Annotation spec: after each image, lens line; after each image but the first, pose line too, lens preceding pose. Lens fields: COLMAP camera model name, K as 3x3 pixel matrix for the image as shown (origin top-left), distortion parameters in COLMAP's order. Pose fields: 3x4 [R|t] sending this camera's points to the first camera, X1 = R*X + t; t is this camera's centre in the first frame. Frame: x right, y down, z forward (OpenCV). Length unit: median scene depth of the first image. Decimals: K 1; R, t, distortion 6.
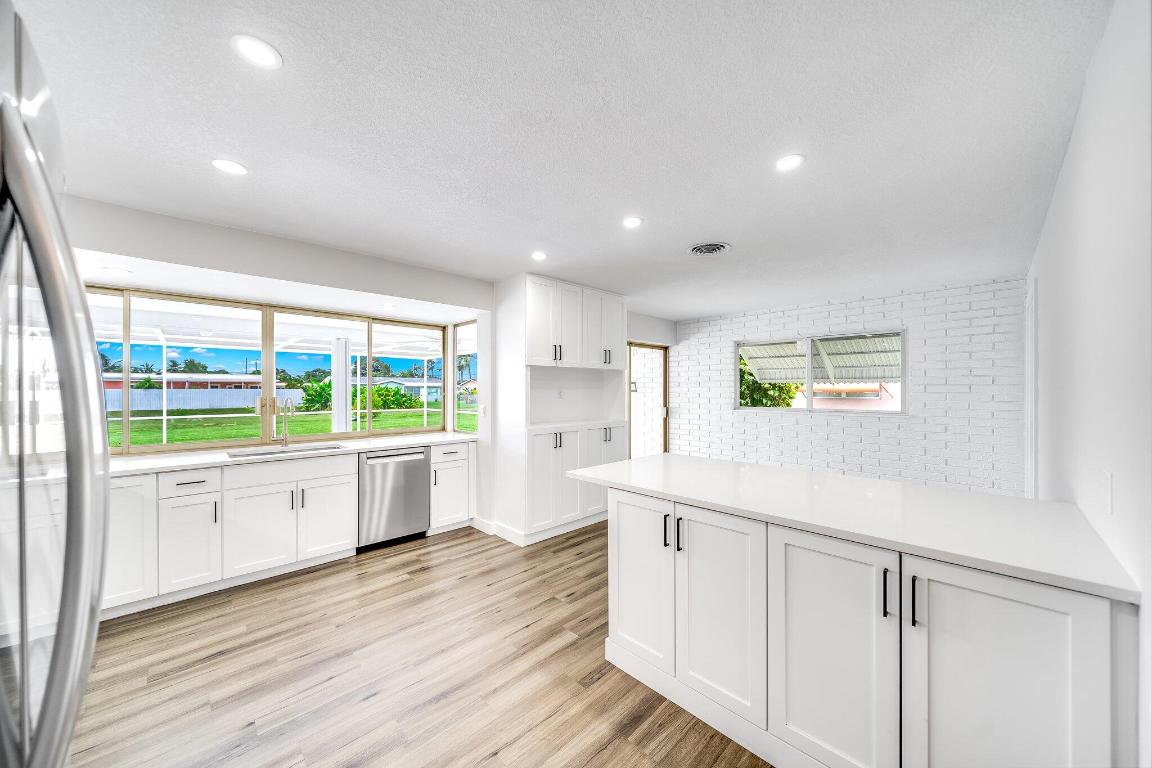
lens RADIAL K [[391.1, 0, 571.6], [0, 391.1, 390.3], [0, 0, 1]] dist [-0.000463, -0.000148]
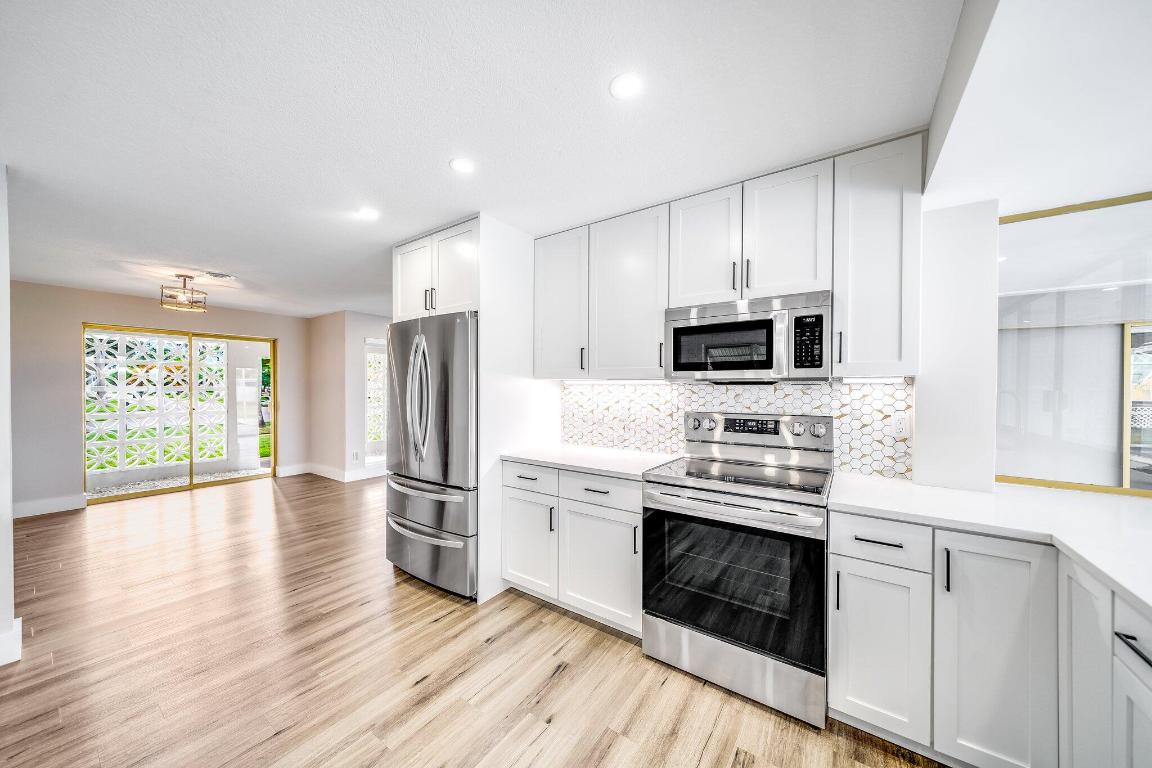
lens RADIAL K [[391.1, 0, 571.6], [0, 391.1, 390.3], [0, 0, 1]] dist [-0.000463, -0.000148]
pose [[-0.979824, -0.000412, -0.199864, -0.482841], [-0.002183, 0.999960, 0.008642, 0.015091], [0.199853, 0.008904, -0.979786, 1.393339]]
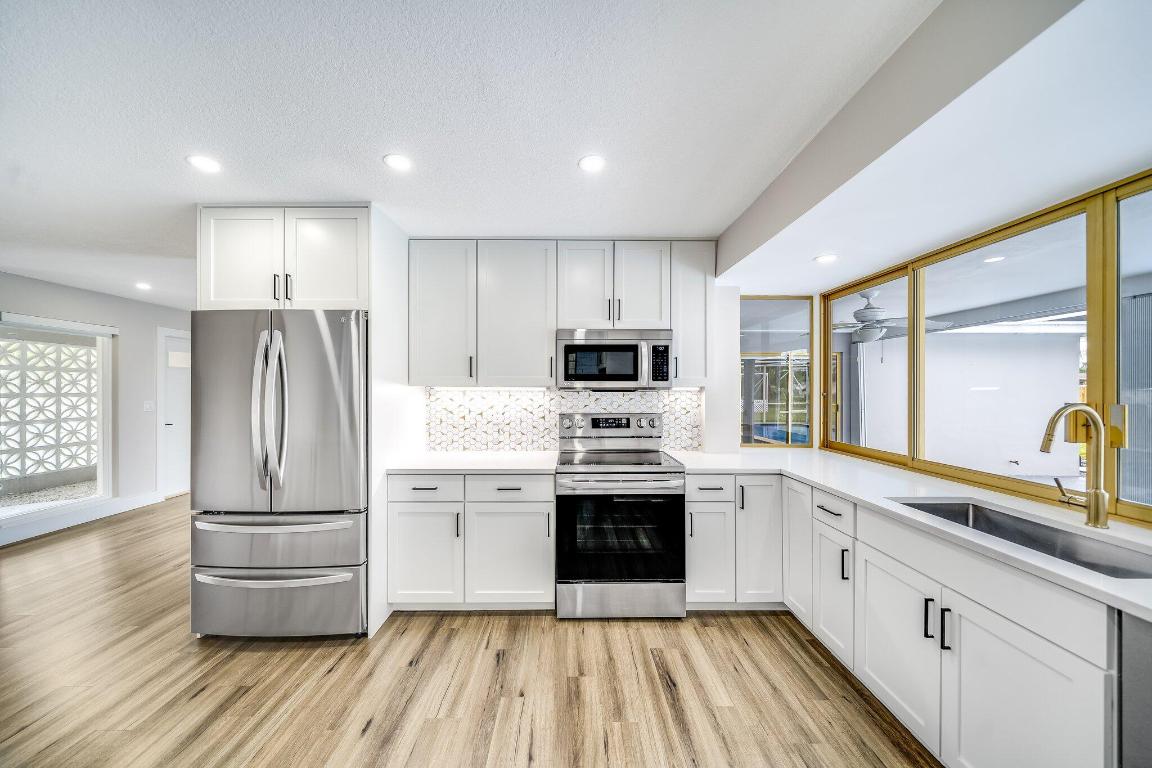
lens RADIAL K [[391.1, 0, 571.6], [0, 391.1, 390.3], [0, 0, 1]] dist [-0.000463, -0.000148]
pose [[-0.684747, 0.003164, -0.728774, -0.089177], [0.000466, 0.999992, 0.003904, -0.000747], [0.728781, 0.002334, -0.684743, 1.315167]]
